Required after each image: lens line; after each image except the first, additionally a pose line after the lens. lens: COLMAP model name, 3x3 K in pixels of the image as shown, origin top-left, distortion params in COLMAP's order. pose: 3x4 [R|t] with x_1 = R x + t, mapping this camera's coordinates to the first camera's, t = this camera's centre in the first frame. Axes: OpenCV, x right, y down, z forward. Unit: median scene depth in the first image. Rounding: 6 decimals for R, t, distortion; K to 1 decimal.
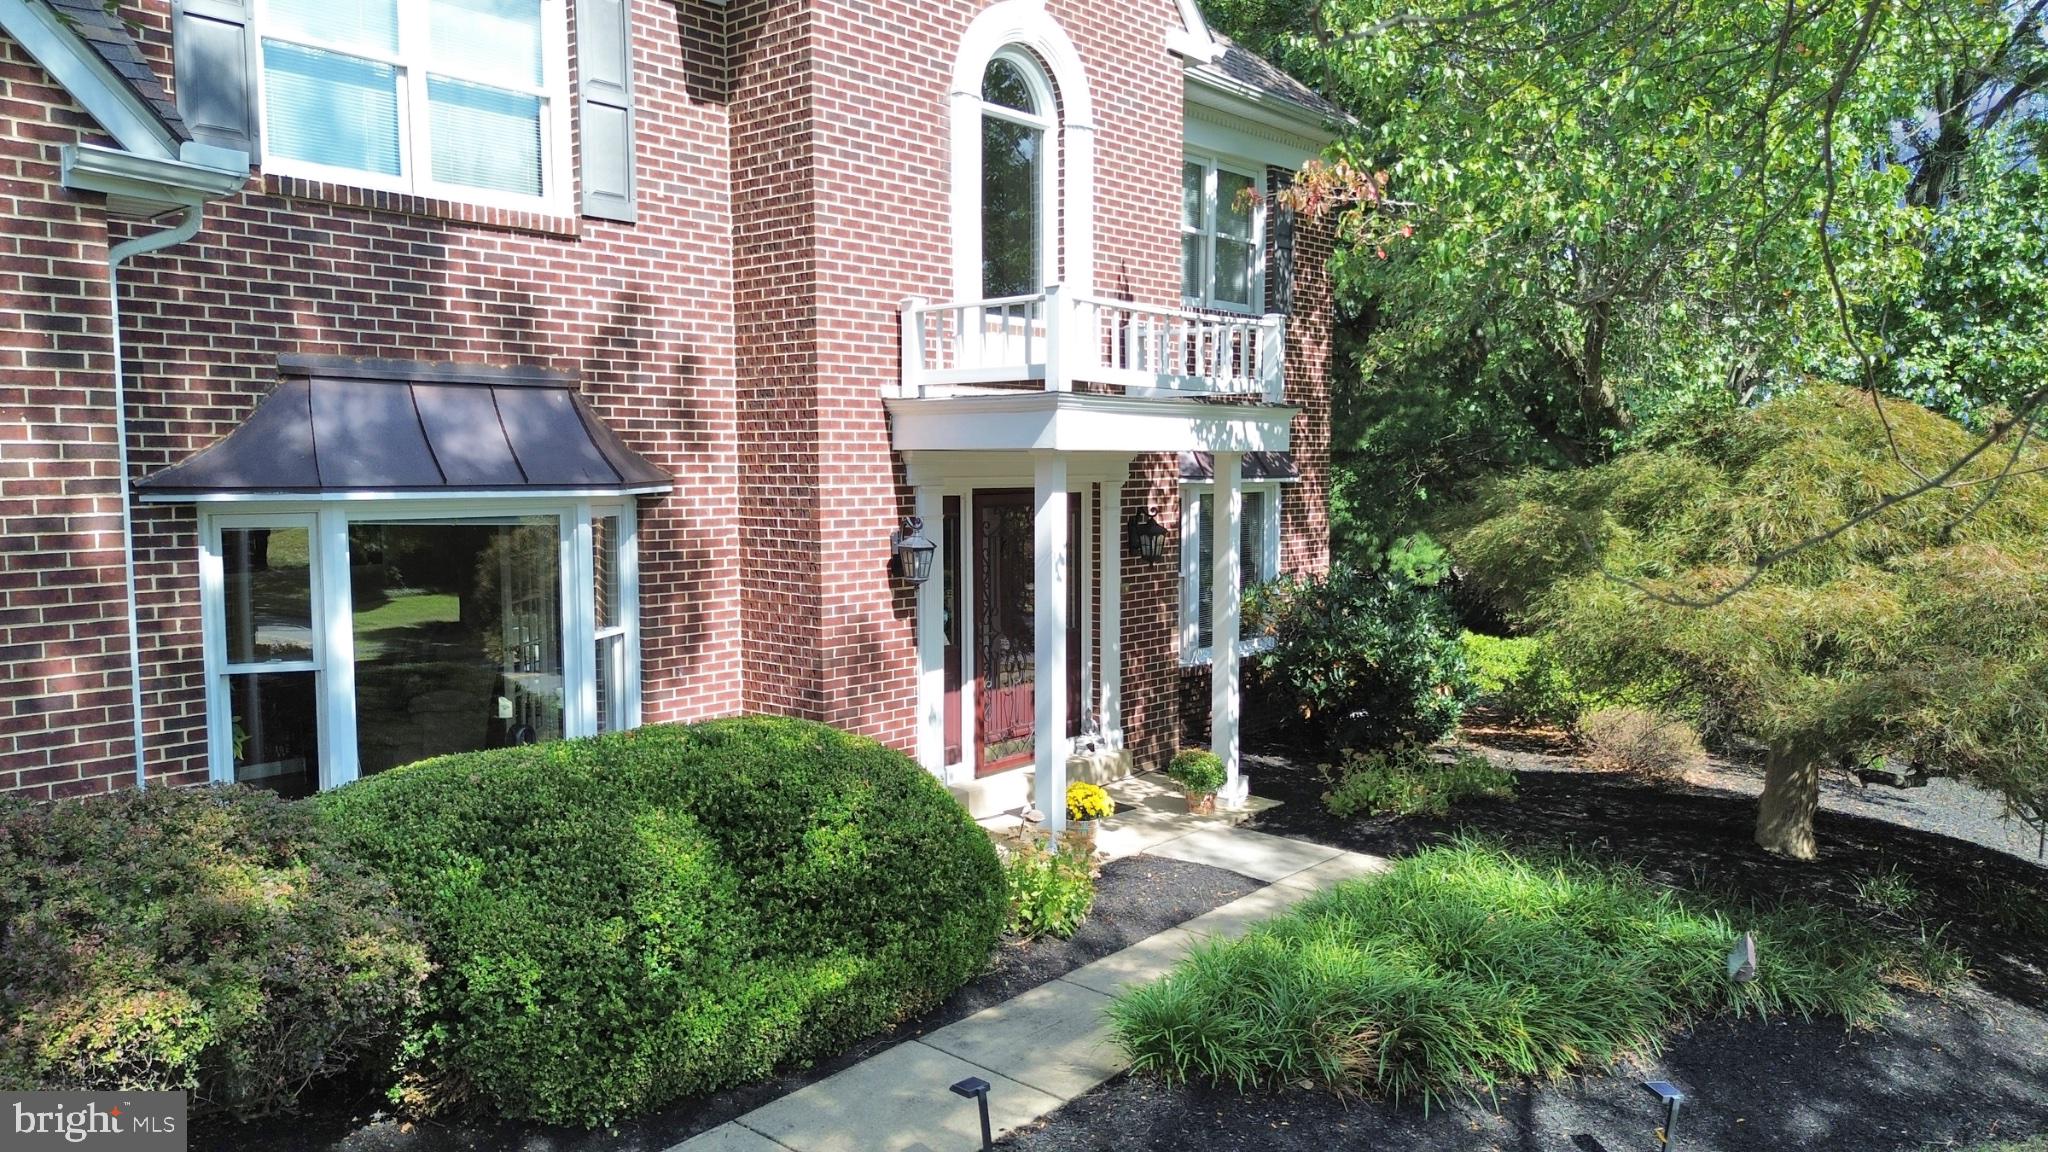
lens RADIAL K [[1452.8, 0, 1024.0], [0, 1452.8, 576.0], [0, 0, 1]] dist [0.063784, -0.050719]
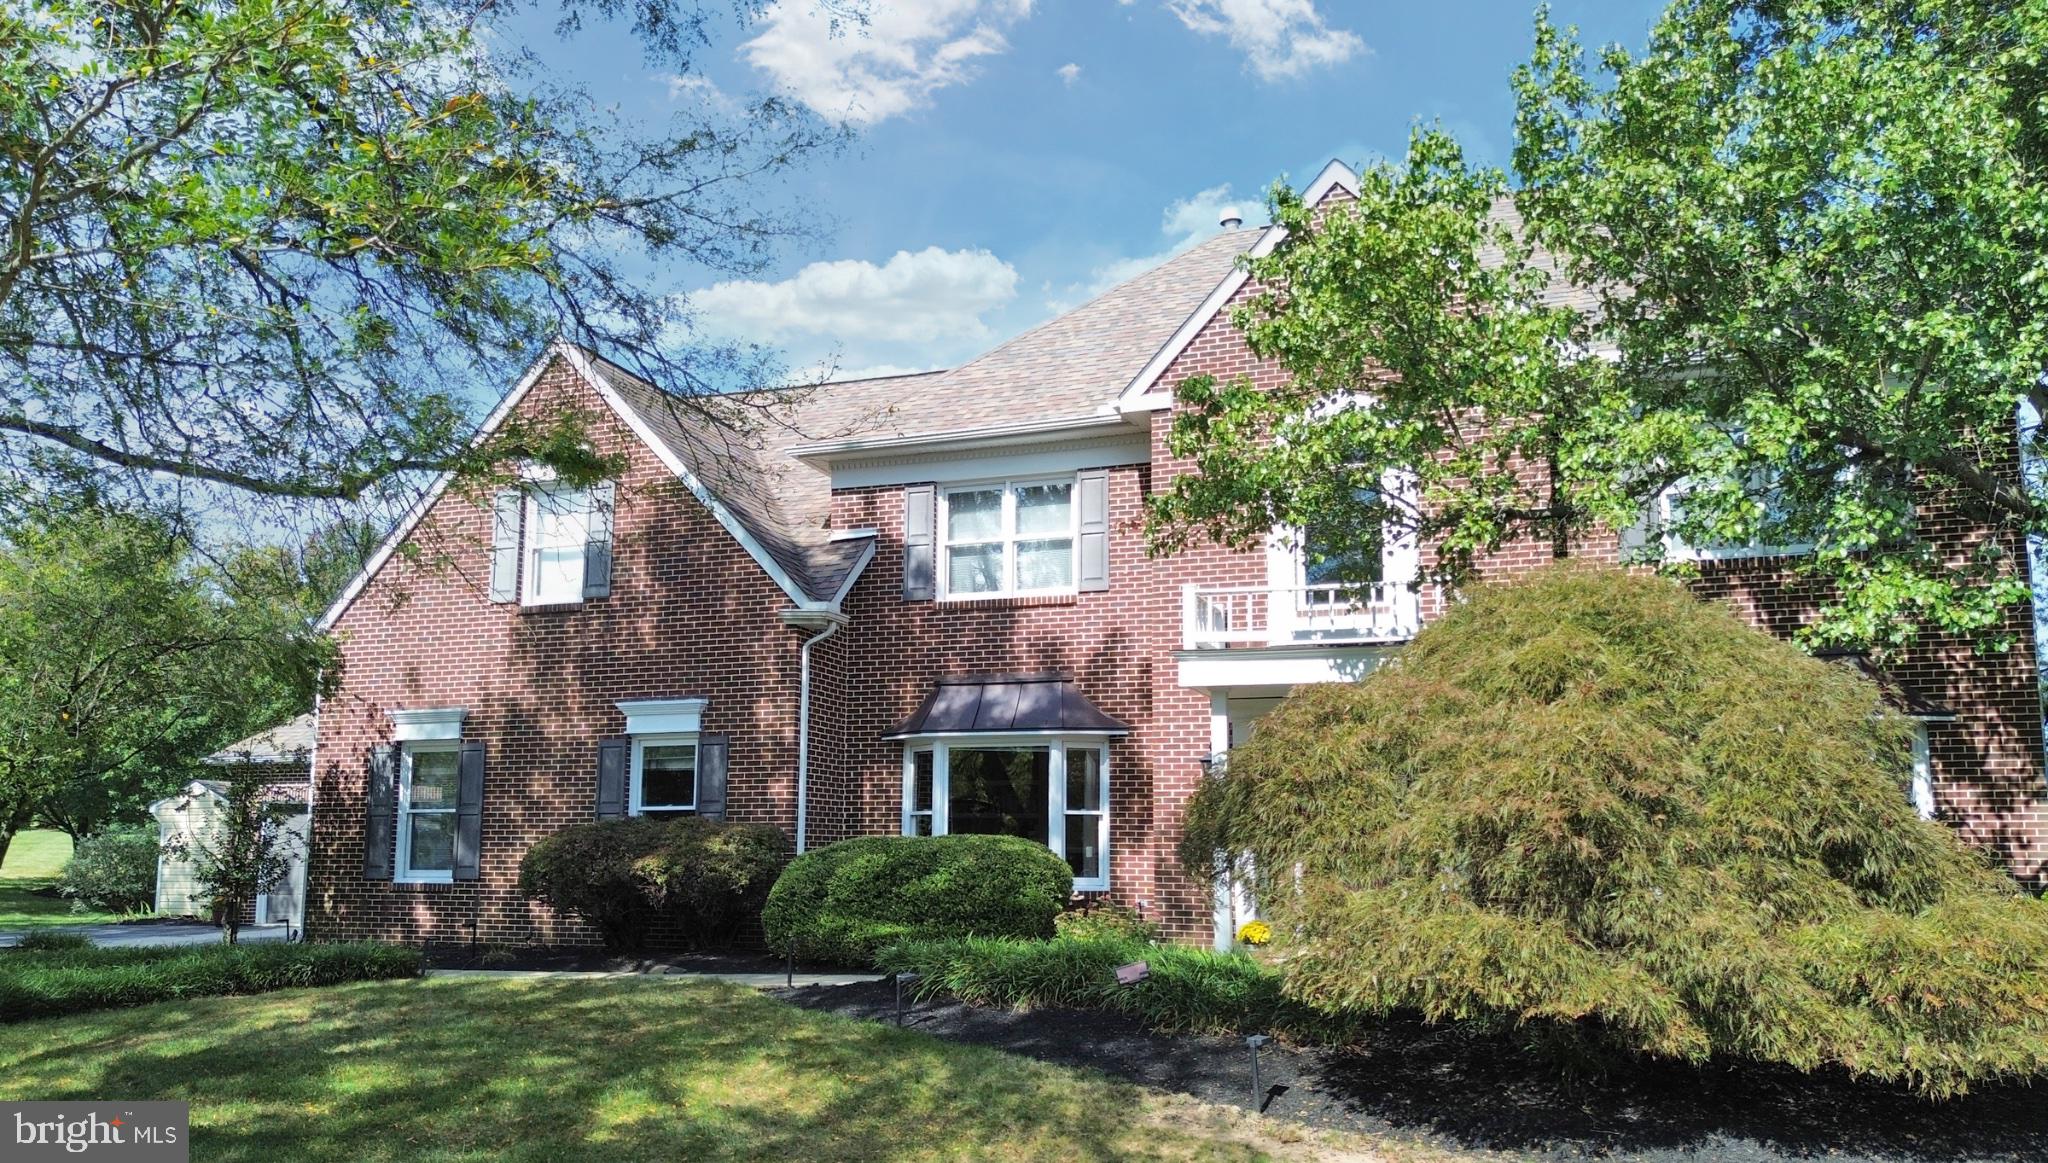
lens RADIAL K [[1455.2, 0, 1026.4], [0, 1455.2, 629.1], [0, 0, 1]] dist [0.023736, -0.001670]
pose [[0.373796, -0.134211, -0.917749, 1.439744], [-0.078161, 0.981398, -0.175354, 0.144577], [0.924212, 0.137279, 0.356352, 0.263503]]
